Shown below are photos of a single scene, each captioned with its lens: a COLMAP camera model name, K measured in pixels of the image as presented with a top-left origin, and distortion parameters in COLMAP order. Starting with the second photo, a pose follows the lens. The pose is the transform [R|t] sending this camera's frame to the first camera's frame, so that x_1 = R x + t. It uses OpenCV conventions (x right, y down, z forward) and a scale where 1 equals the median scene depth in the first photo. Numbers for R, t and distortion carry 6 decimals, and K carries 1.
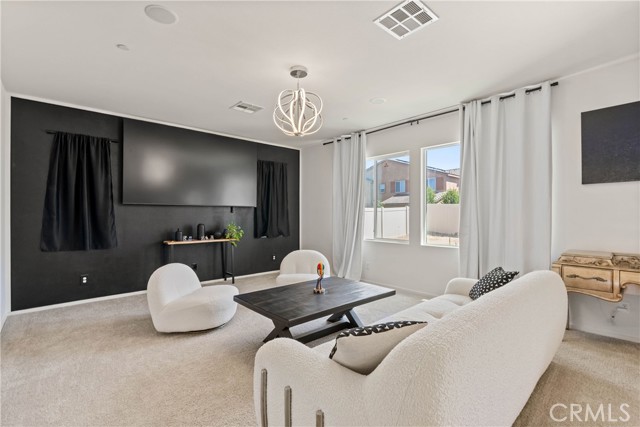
lens RADIAL K [[295.3, 0, 316.8], [0, 295.3, 212.9], [0, 0, 1]] dist [-0.003801, -0.000346]
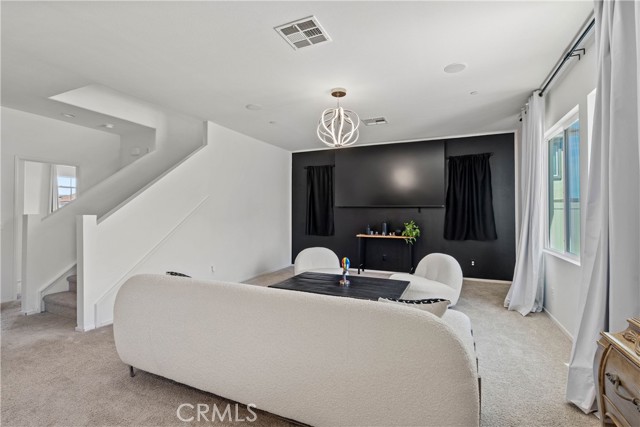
lens RADIAL K [[295.3, 0, 317.2], [0, 295.3, 213.8], [0, 0, 1]] dist [-0.003801, -0.000346]
pose [[0.407564, 0.000686, -0.913176, 0.707428], [0.003333, 0.999992, 0.002239, 0.000495], [0.913171, -0.003956, 0.407558, 0.319227]]
